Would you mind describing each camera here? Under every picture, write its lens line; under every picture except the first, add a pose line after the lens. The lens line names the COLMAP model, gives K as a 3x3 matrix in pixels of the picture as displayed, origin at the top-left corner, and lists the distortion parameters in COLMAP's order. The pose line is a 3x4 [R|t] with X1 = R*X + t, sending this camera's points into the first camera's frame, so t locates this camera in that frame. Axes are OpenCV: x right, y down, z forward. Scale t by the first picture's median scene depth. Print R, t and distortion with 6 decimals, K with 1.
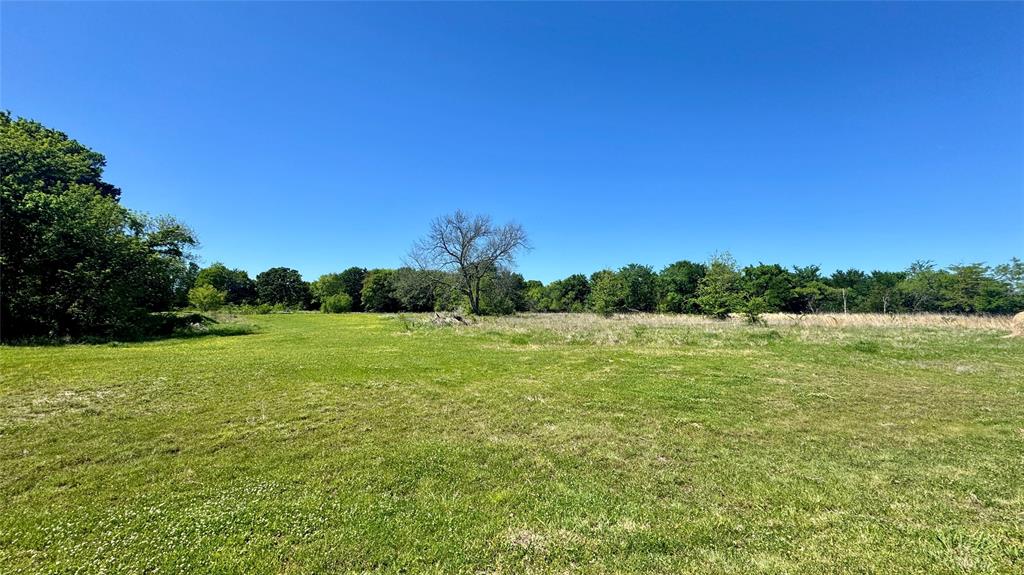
lens RADIAL K [[408.4, 0, 513.4], [0, 408.4, 285.9], [0, 0, 1]] dist [-0.001780, -0.000389]
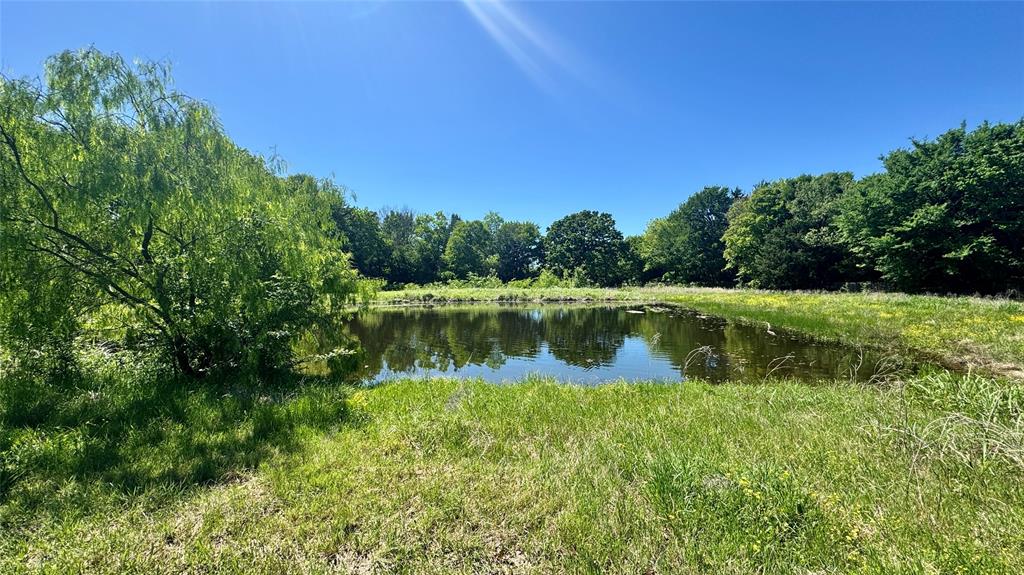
lens RADIAL K [[408.4, 0, 513.3], [0, 408.4, 284.6], [0, 0, 1]] dist [-0.001780, -0.000389]
pose [[0.635586, -0.009409, -0.771973, -0.190278], [0.066842, 0.996842, 0.042883, 0.029631], [0.769131, -0.078856, 0.634207, 0.572093]]
